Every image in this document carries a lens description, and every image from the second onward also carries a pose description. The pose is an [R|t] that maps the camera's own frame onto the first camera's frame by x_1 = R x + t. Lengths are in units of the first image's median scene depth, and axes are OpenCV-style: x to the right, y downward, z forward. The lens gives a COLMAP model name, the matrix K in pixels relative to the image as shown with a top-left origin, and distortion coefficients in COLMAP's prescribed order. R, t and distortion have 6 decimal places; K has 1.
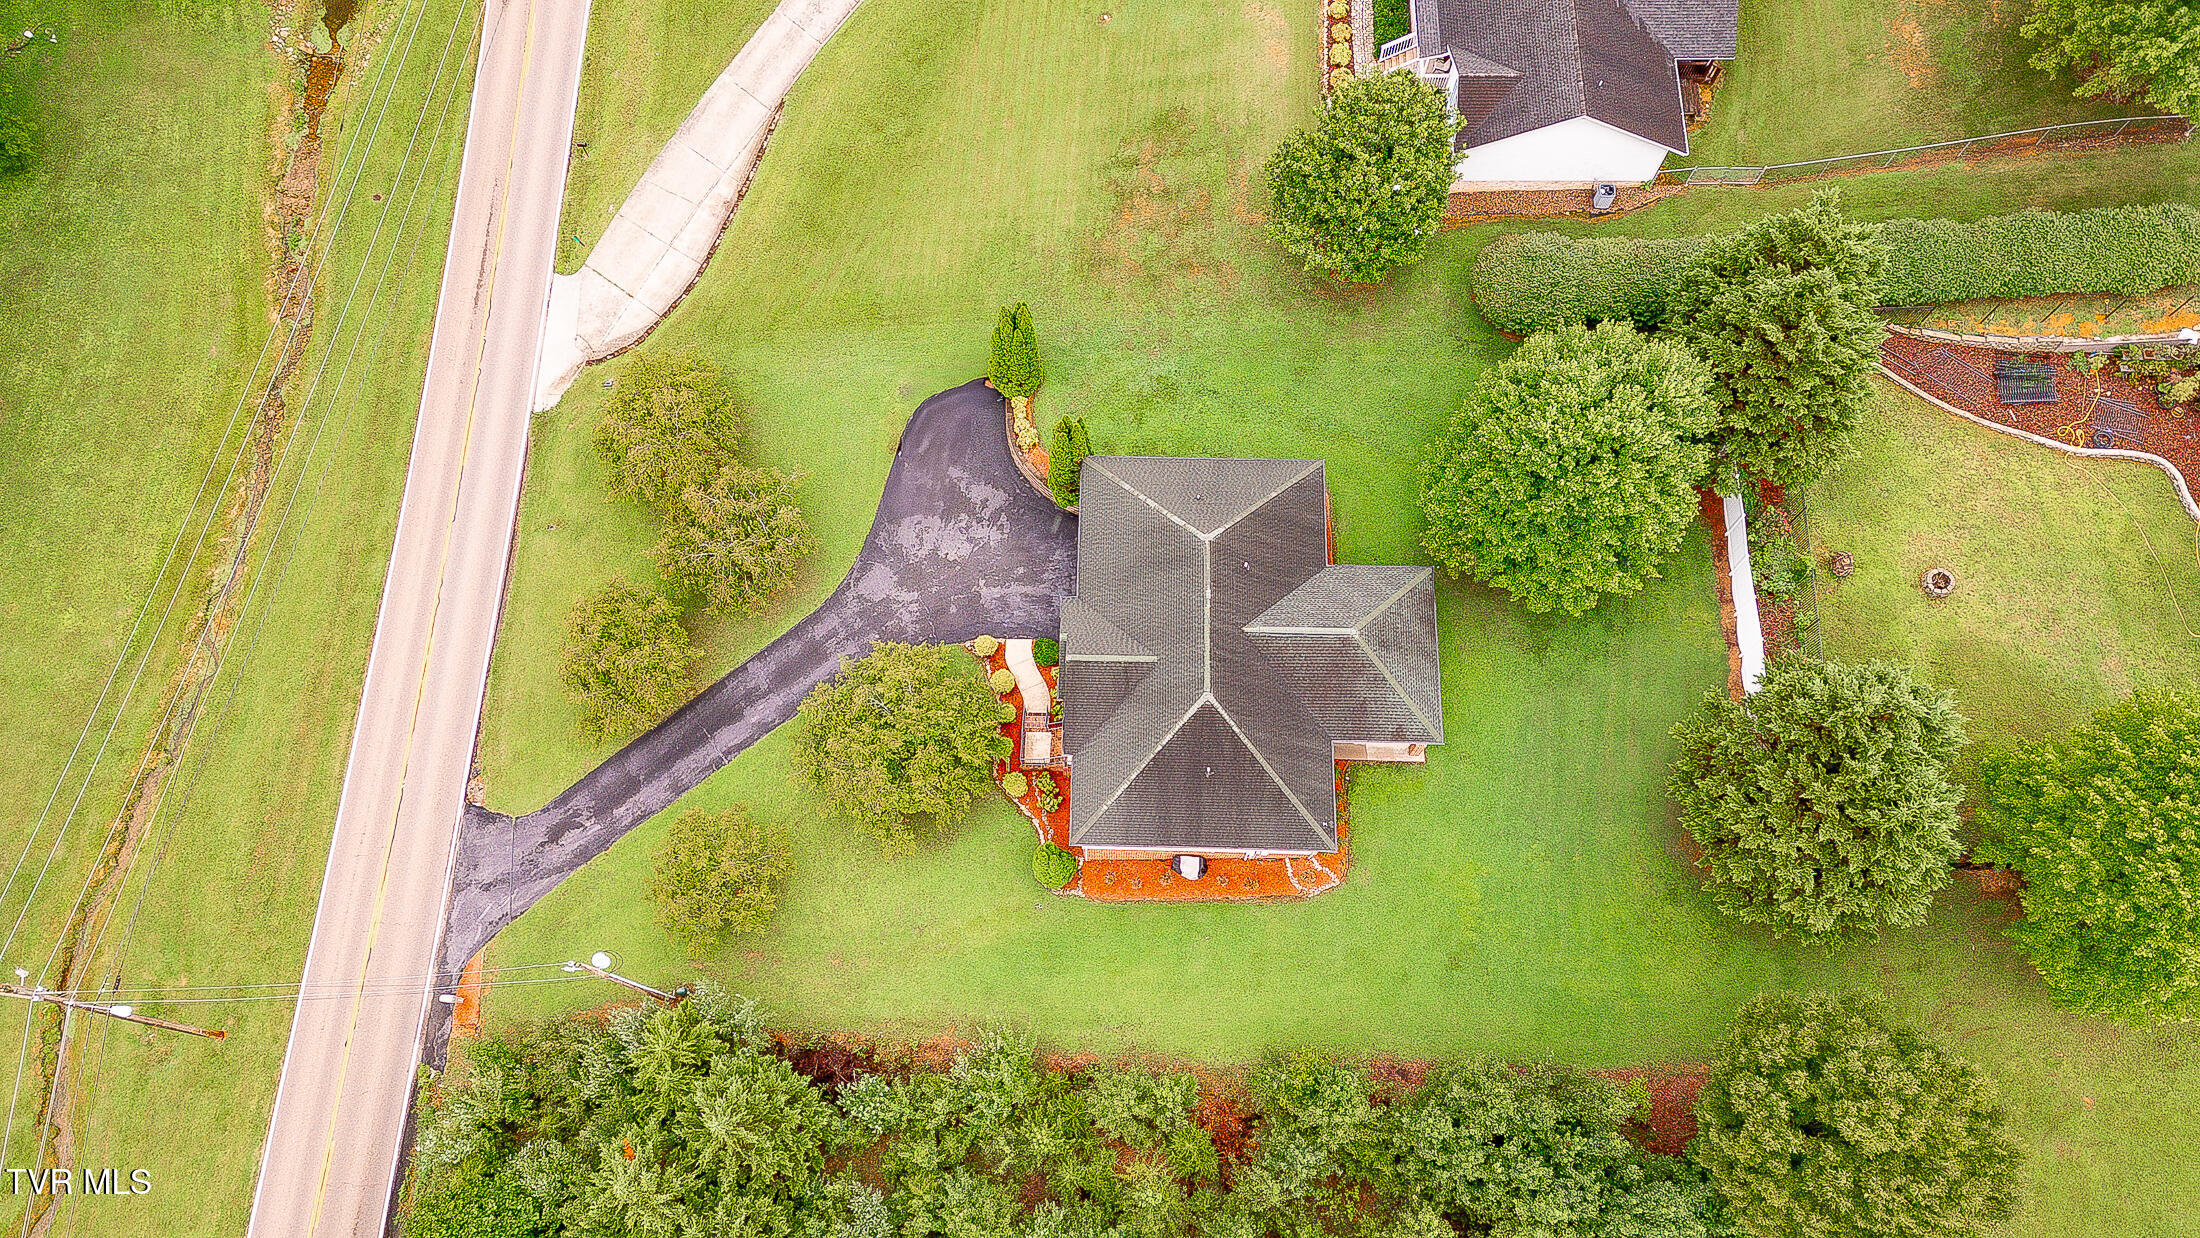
lens RADIAL K [[1524.0, 0, 1097.1], [0, 1524.0, 621.0], [0, 0, 1]] dist [0.106300, -0.120047]
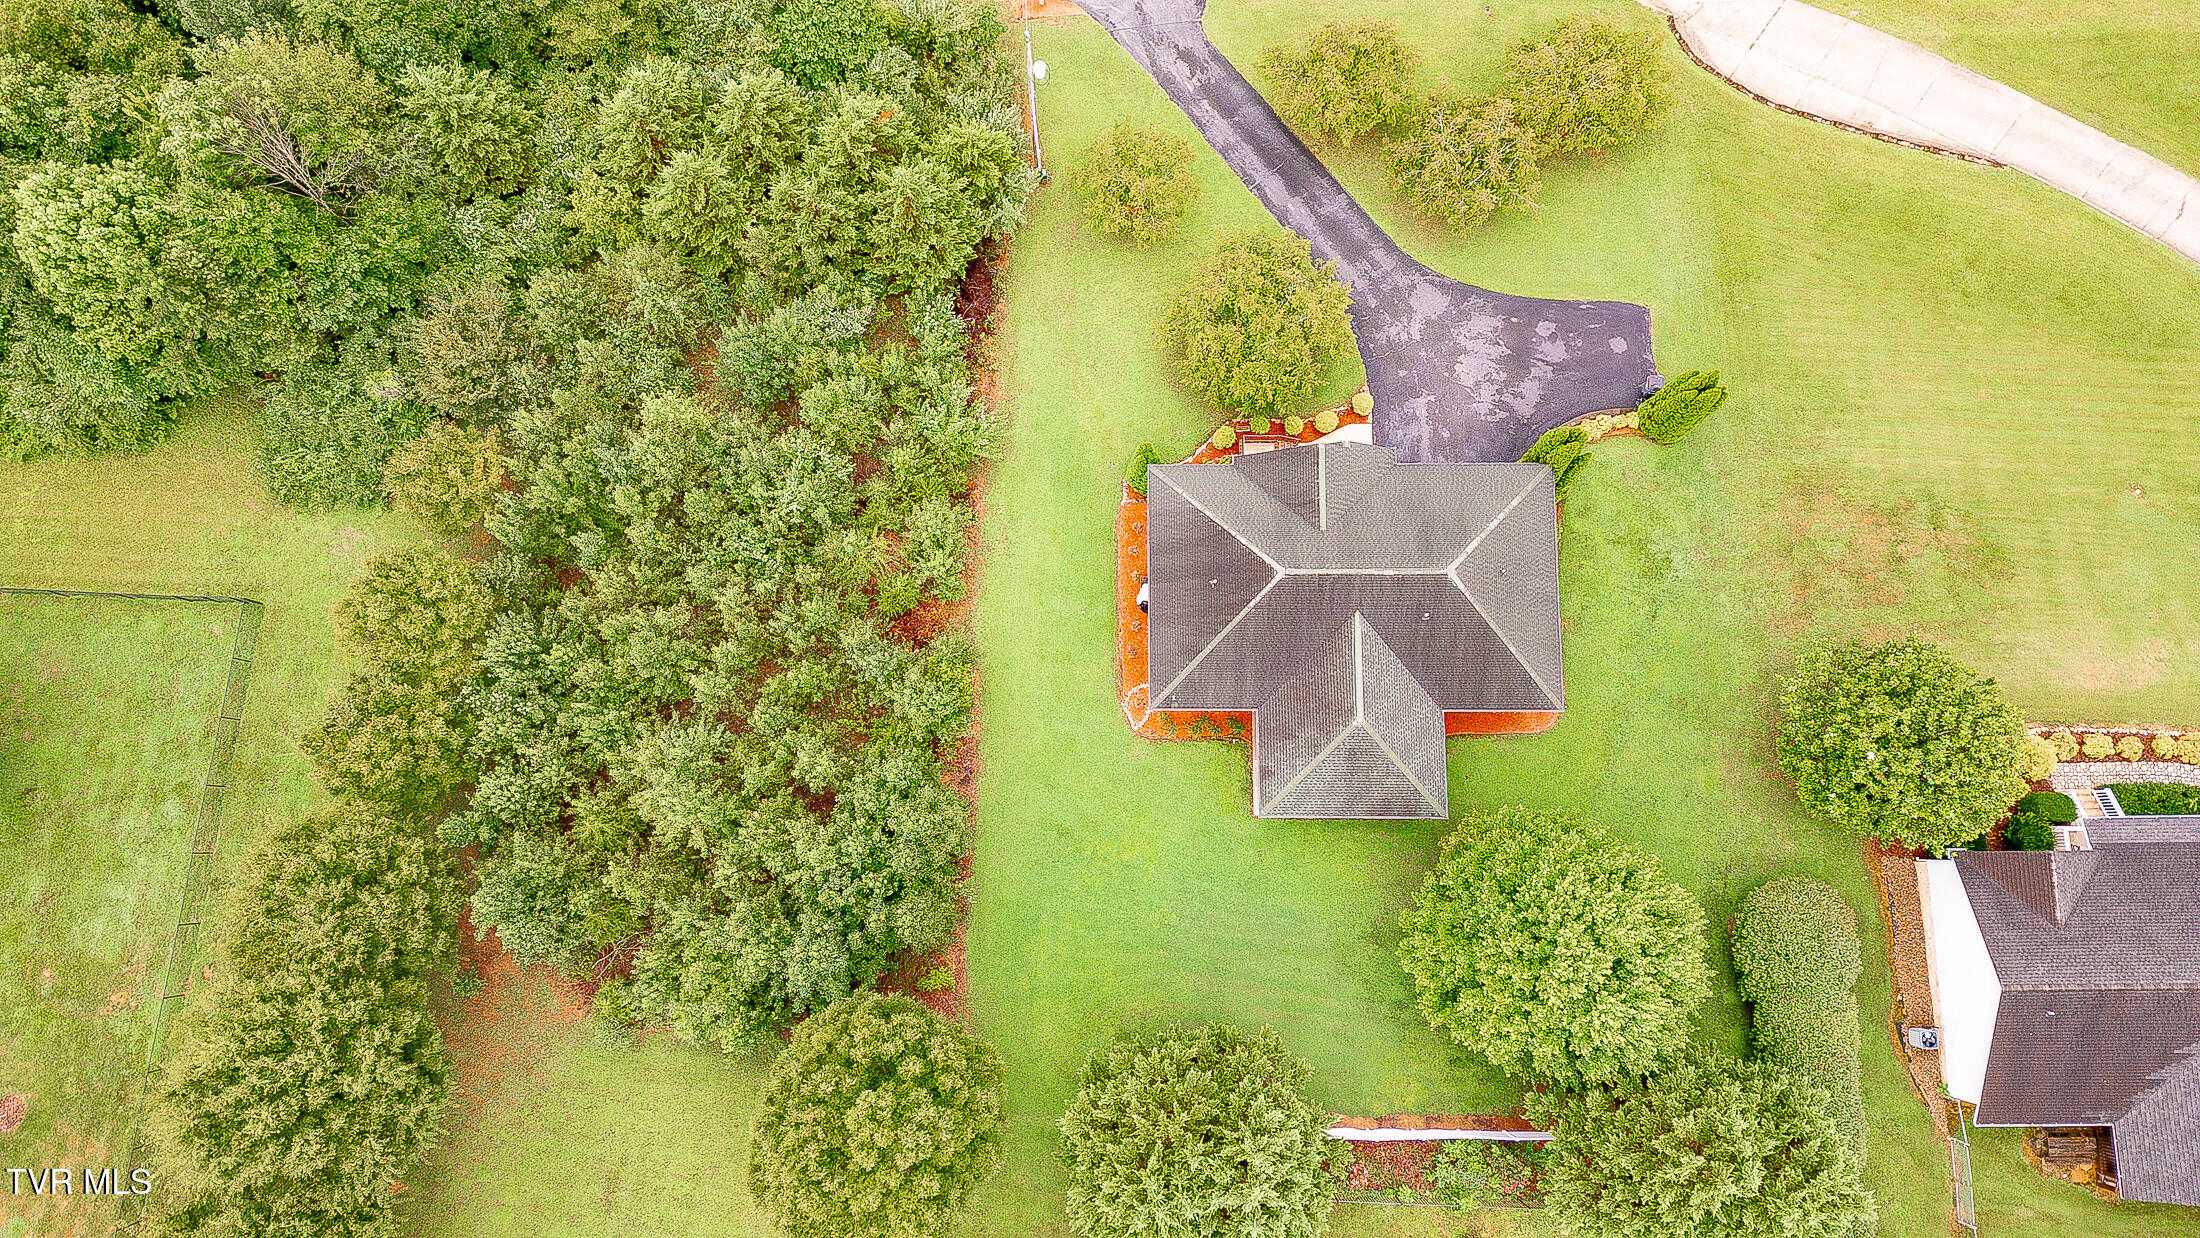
lens RADIAL K [[1526.9, 0, 1096.8], [0, 1526.9, 616.5], [0, 0, 1]] dist [0.090559, -0.083411]
pose [[0.022671, 0.989849, -0.140301, 0.202789], [-0.938620, 0.069392, 0.337900, -0.149370], [0.344206, 0.124028, 0.930666, -0.004237]]
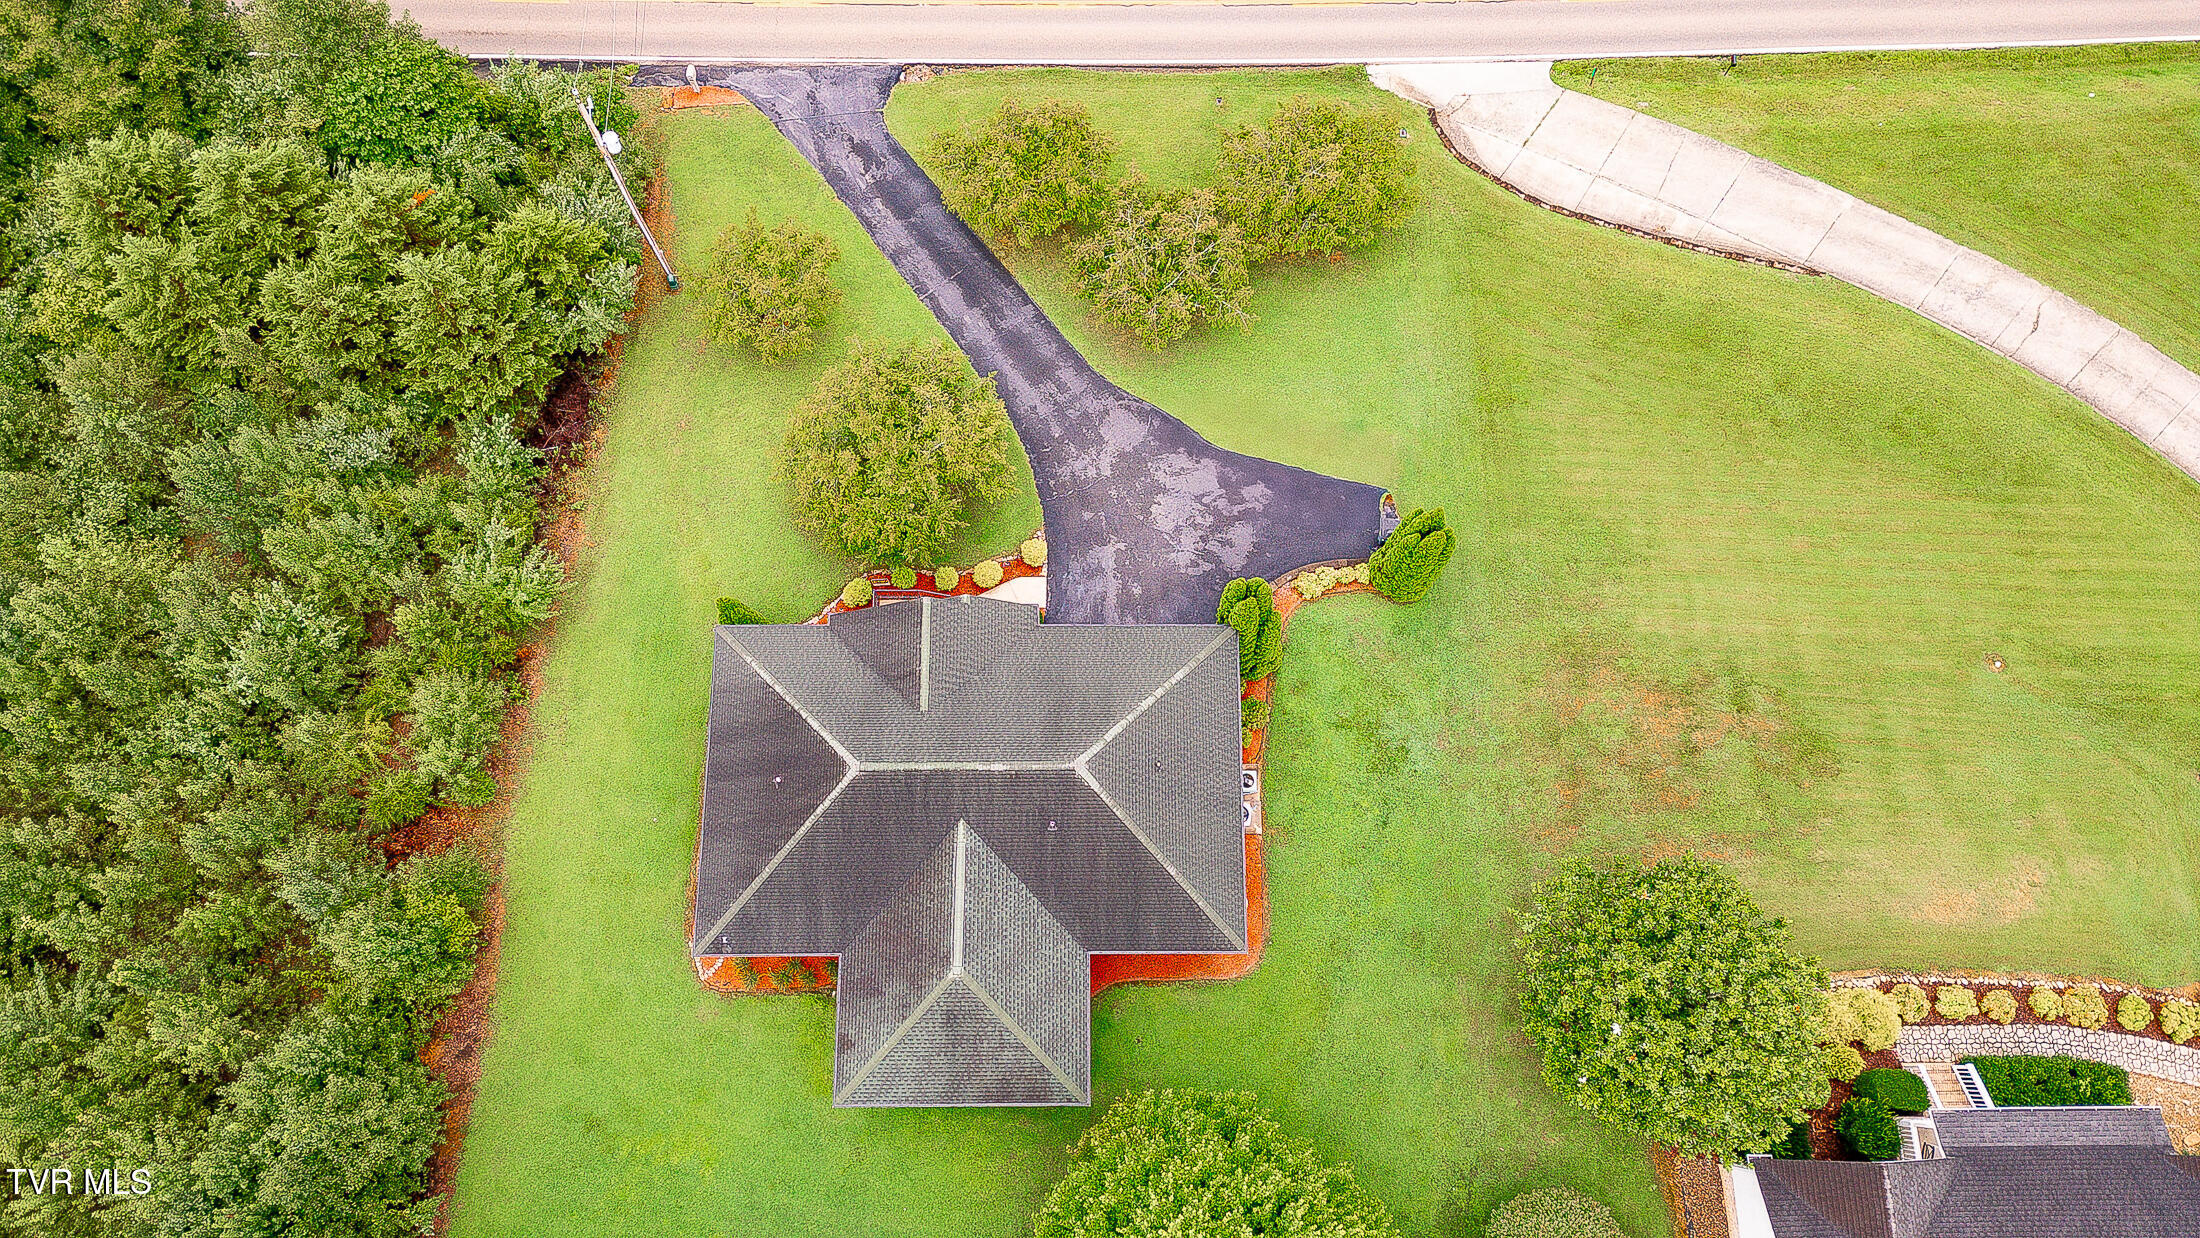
lens RADIAL K [[1526.9, 0, 1096.8], [0, 1526.9, 616.5], [0, 0, 1]] dist [0.090559, -0.083411]
pose [[0.025053, 0.967062, -0.253305, 0.163649], [-0.939840, 0.109138, 0.323713, -0.268710], [0.340696, 0.229957, 0.911617, 0.263064]]
